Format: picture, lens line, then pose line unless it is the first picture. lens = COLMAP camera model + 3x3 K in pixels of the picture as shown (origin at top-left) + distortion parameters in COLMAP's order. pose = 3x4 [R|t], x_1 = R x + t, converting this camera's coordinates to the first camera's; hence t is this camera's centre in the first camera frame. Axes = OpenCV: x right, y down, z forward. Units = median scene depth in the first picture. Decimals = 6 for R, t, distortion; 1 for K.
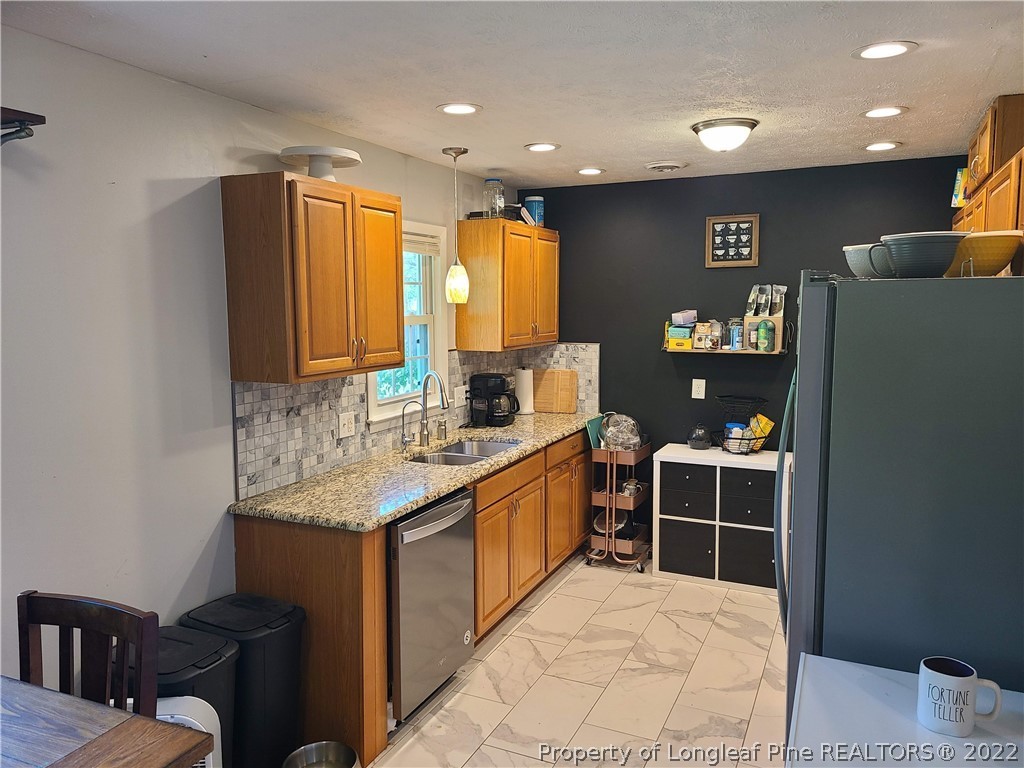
lens RADIAL K [[771.0, 0, 504.7], [0, 771.0, 384.5], [0, 0, 1]] dist [0.080392, -0.080460]
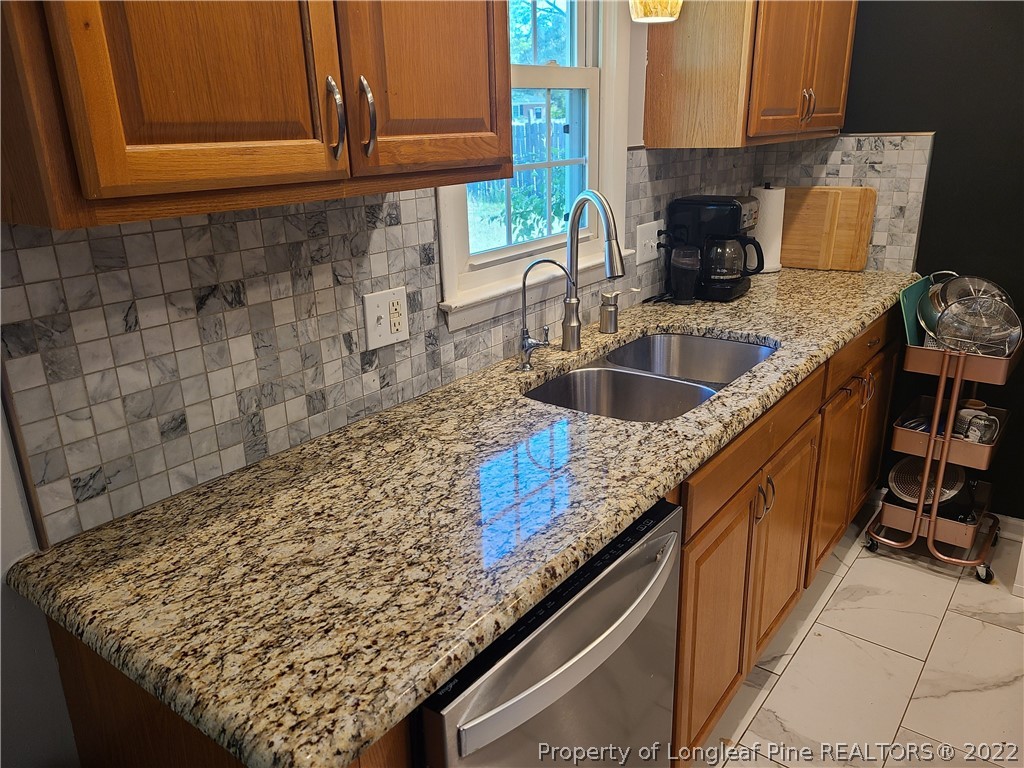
lens RADIAL K [[771.0, 0, 504.7], [0, 771.0, 384.5], [0, 0, 1]] dist [0.080392, -0.080460]
pose [[0.975375, 0.047983, -0.215270, -0.039114], [0.000033, 0.976016, 0.217701, -0.005294], [0.220553, -0.212347, 0.951980, 0.524754]]
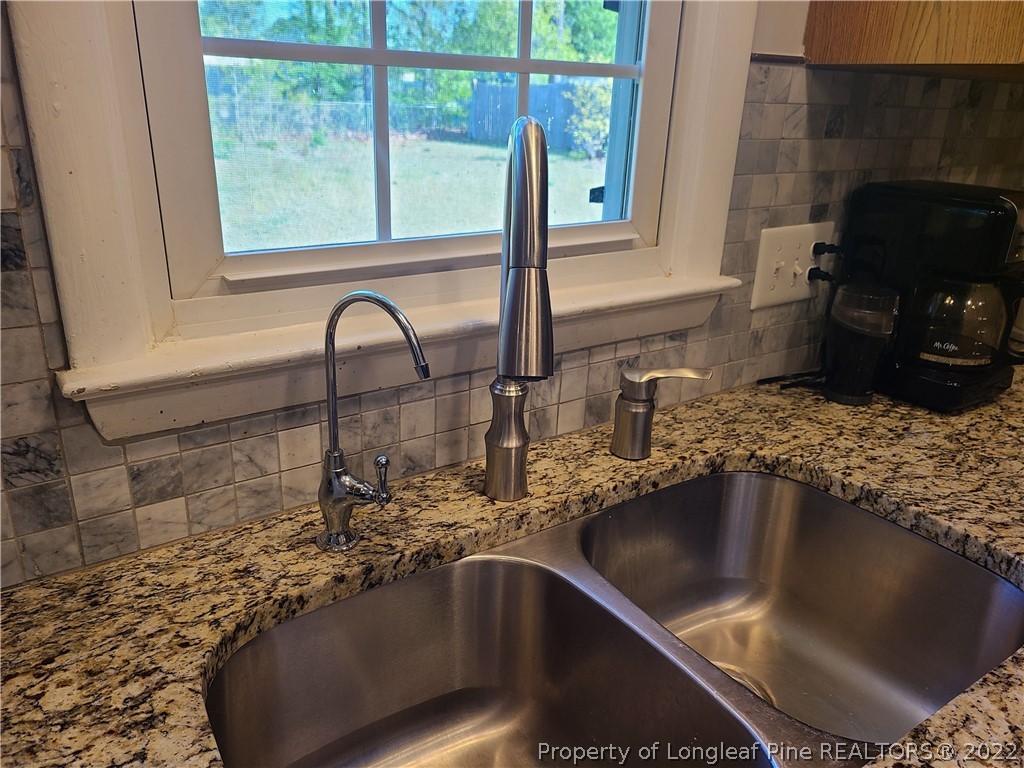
lens RADIAL K [[771.0, 0, 504.7], [0, 771.0, 384.5], [0, 0, 1]] dist [0.080392, -0.080460]
pose [[0.856548, 0.213996, -0.469607, -0.009245], [-0.095144, 0.959857, 0.263860, -0.006416], [0.507220, -0.181329, 0.842524, 0.831600]]
